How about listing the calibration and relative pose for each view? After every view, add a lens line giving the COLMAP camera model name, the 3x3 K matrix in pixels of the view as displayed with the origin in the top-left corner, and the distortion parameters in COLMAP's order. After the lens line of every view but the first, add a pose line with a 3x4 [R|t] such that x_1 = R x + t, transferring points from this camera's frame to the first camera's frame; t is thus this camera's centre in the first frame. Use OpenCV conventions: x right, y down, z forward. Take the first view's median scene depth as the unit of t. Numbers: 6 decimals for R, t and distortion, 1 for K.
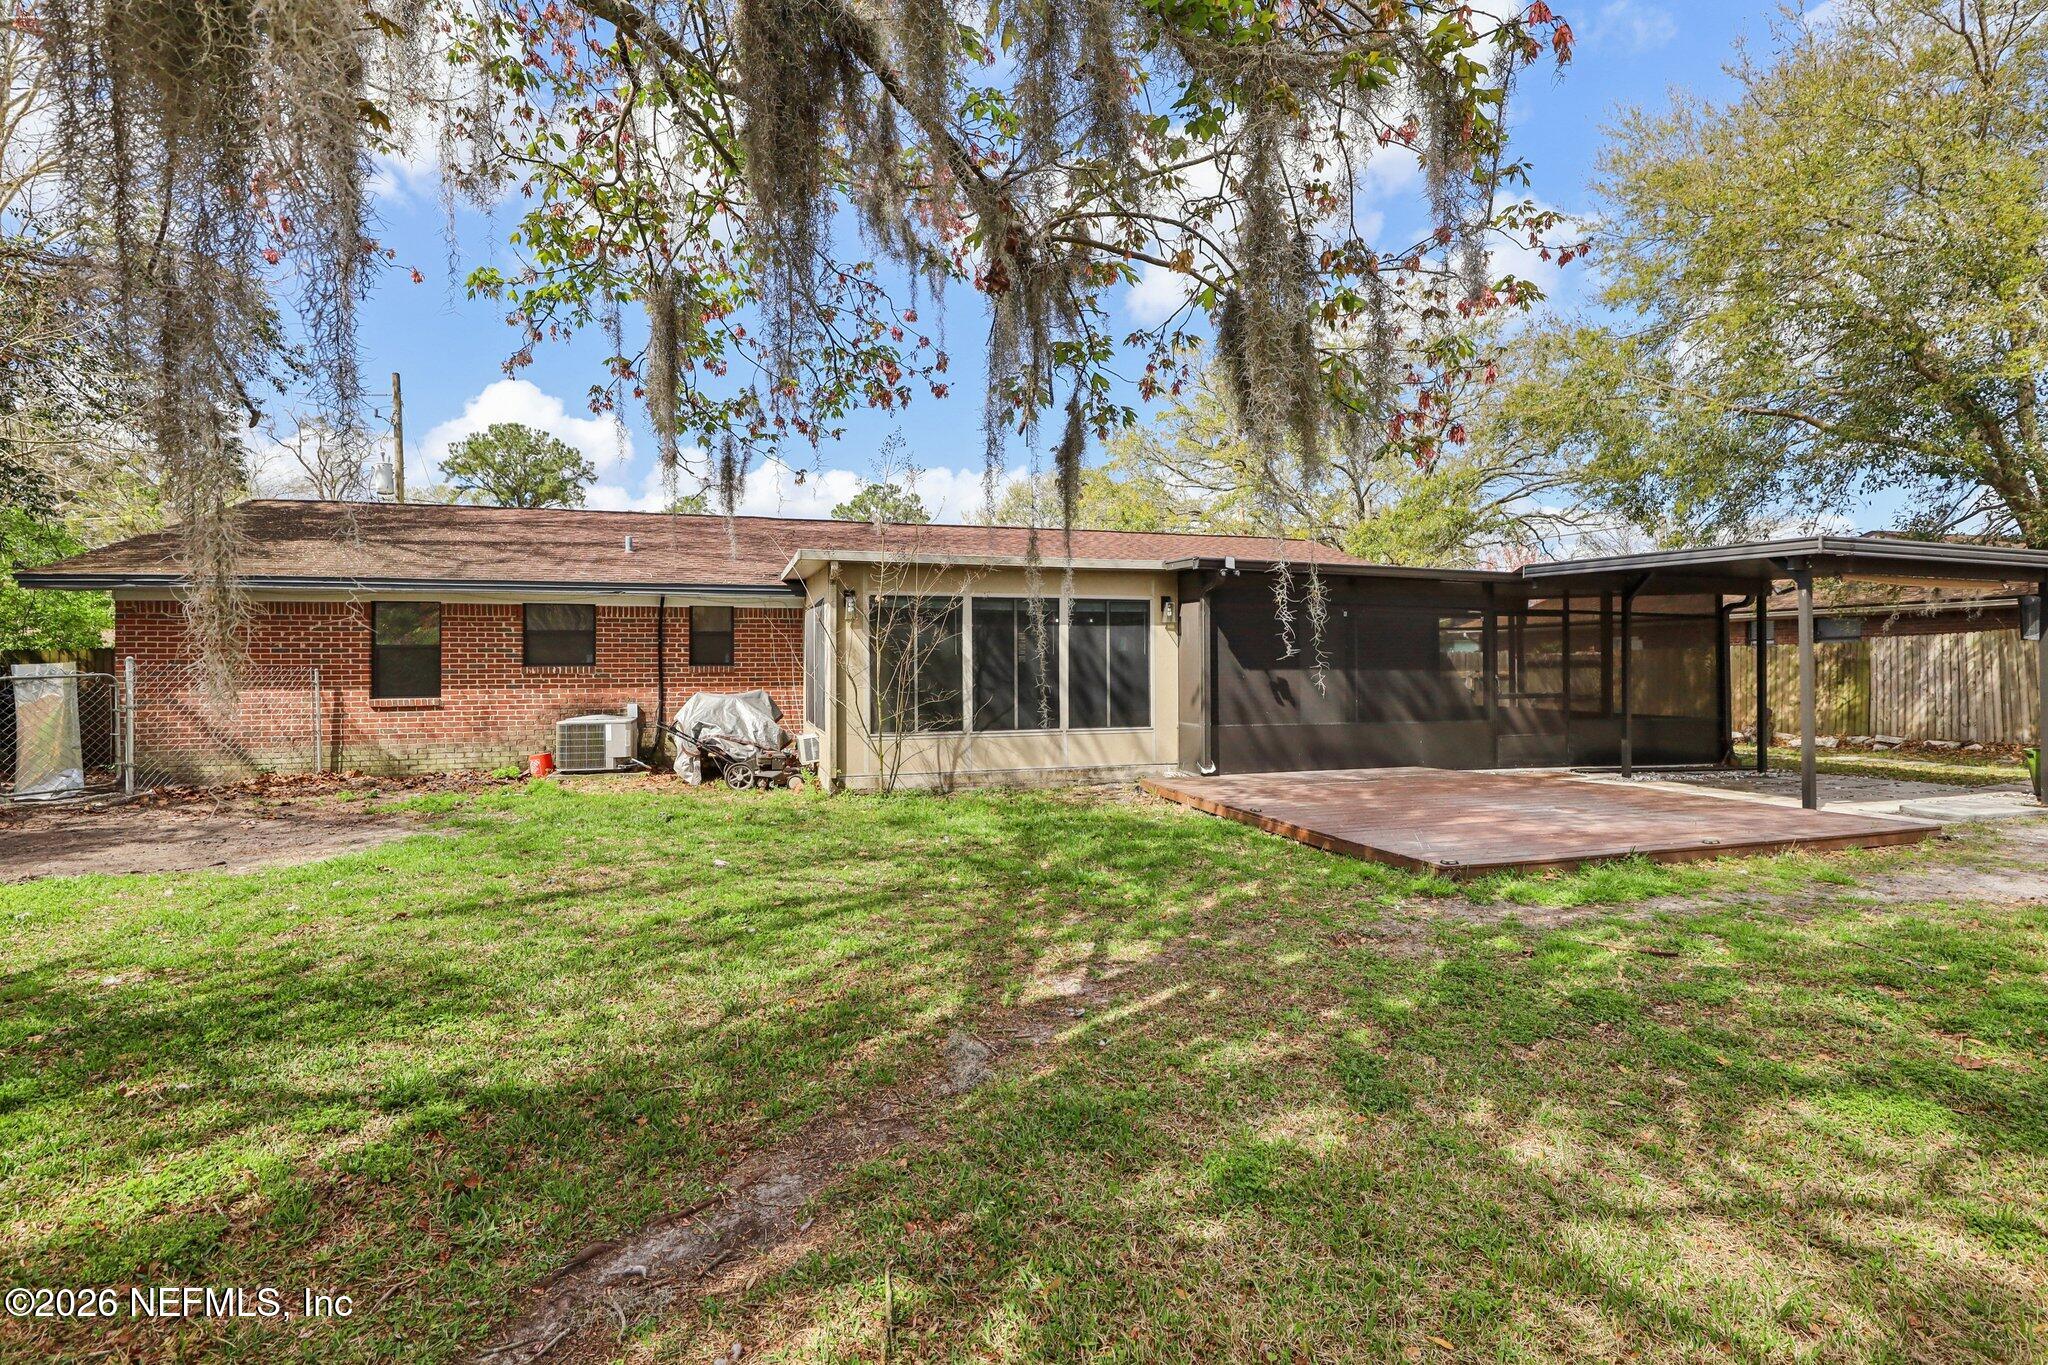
lens RADIAL K [[932.3, 0, 1022.1], [0, 932.3, 674.7], [0, 0, 1]] dist [-0.001649, 0.002135]
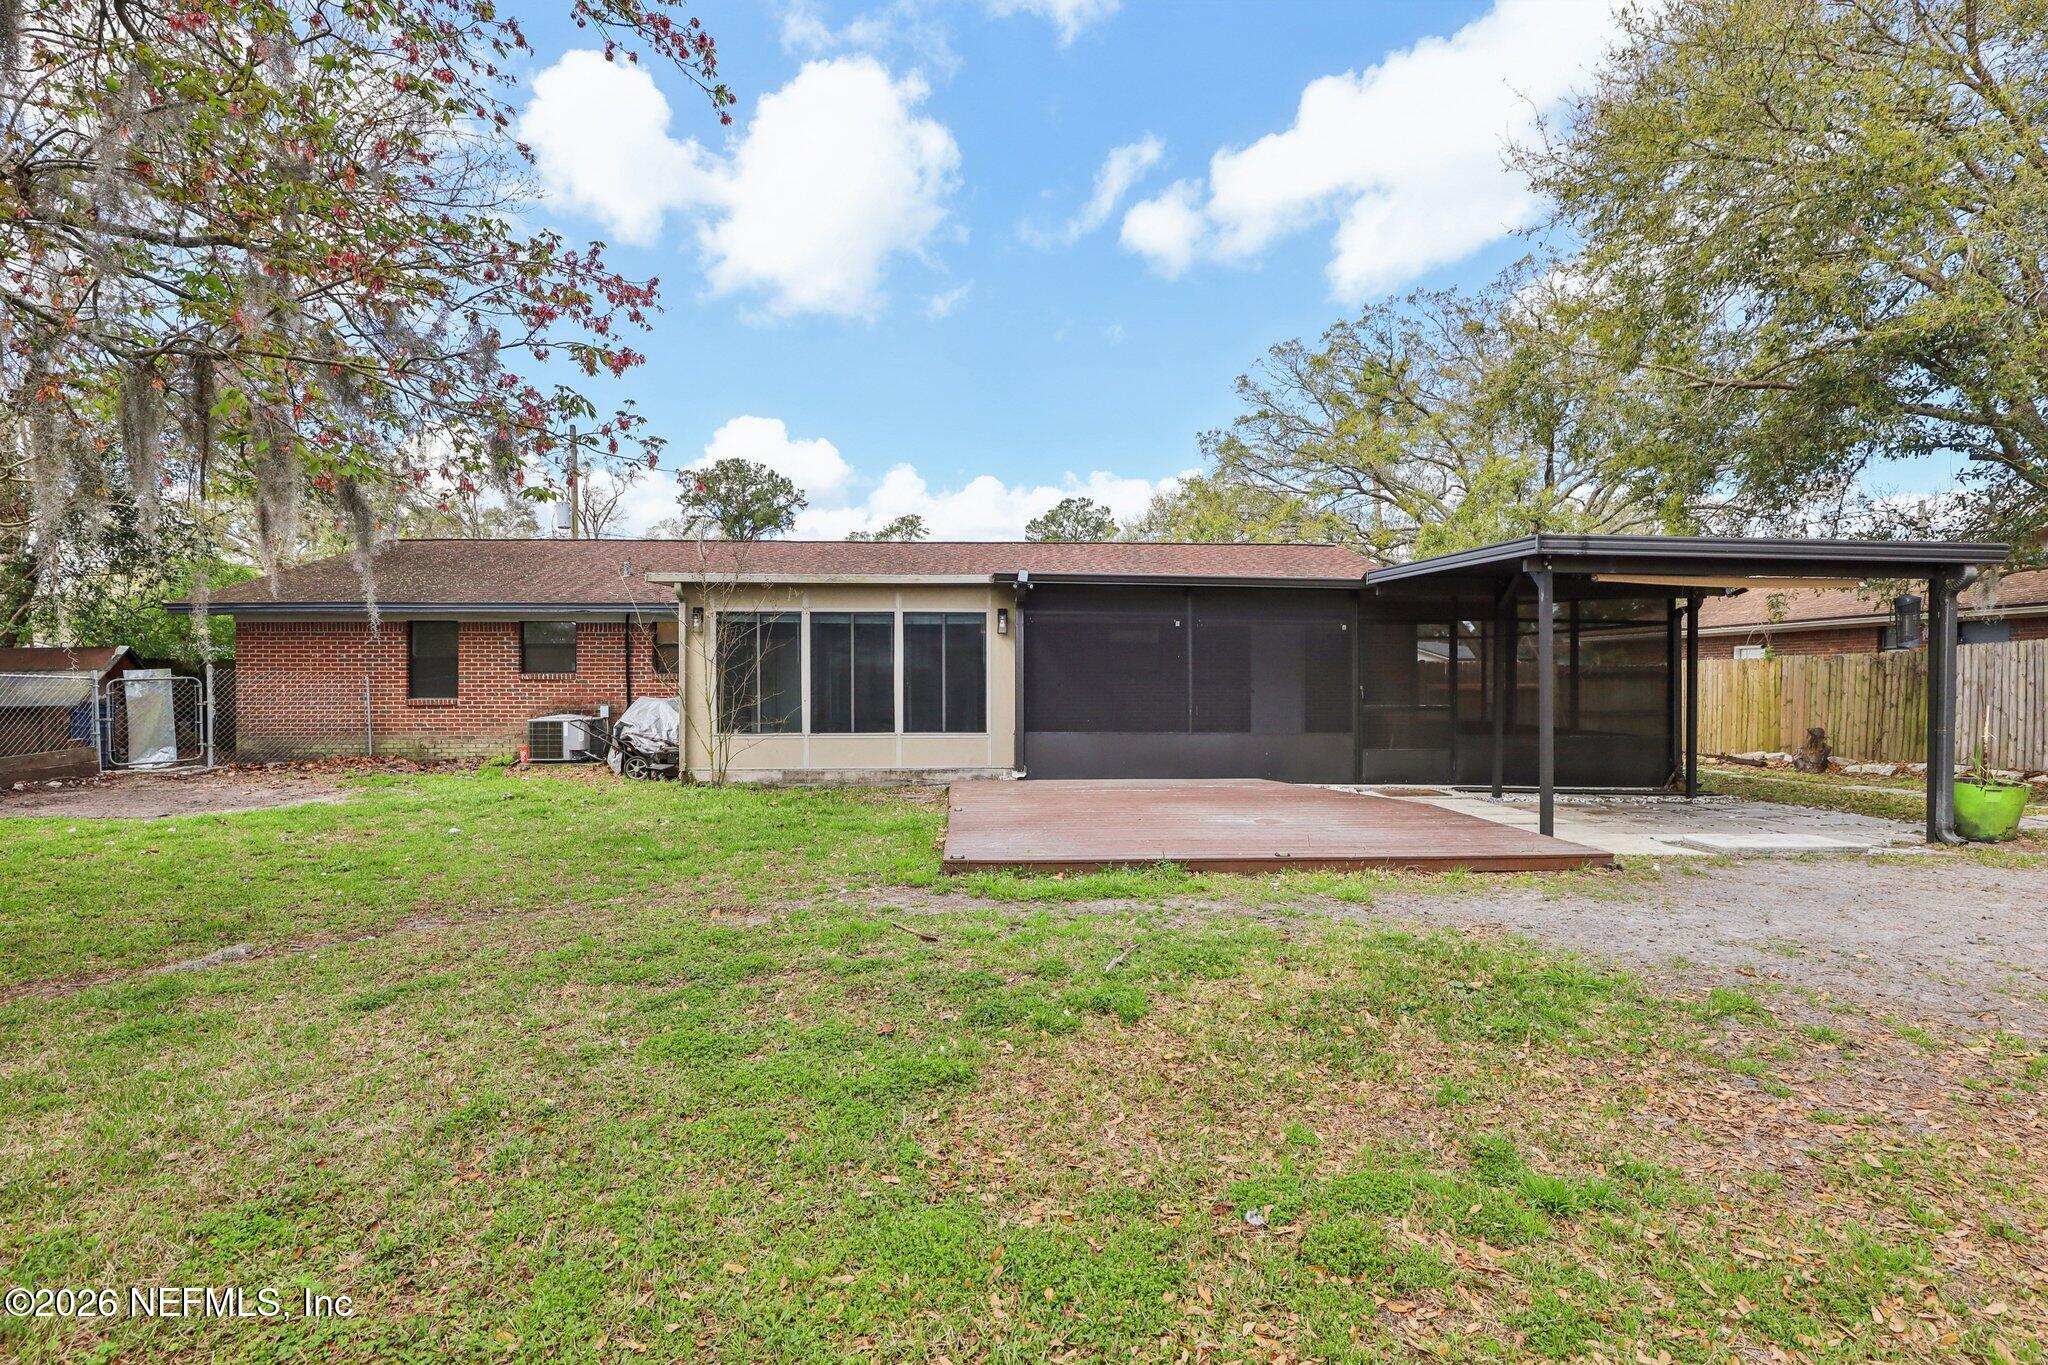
lens RADIAL K [[932.3, 0, 1026.1], [0, 932.3, 682.8], [0, 0, 1]] dist [-0.001649, 0.002135]
pose [[0.970779, 0.006063, -0.239899, 0.412221], [-0.006849, 0.999974, -0.002446, 0.001781], [0.239878, 0.004018, 0.970795, -0.013143]]
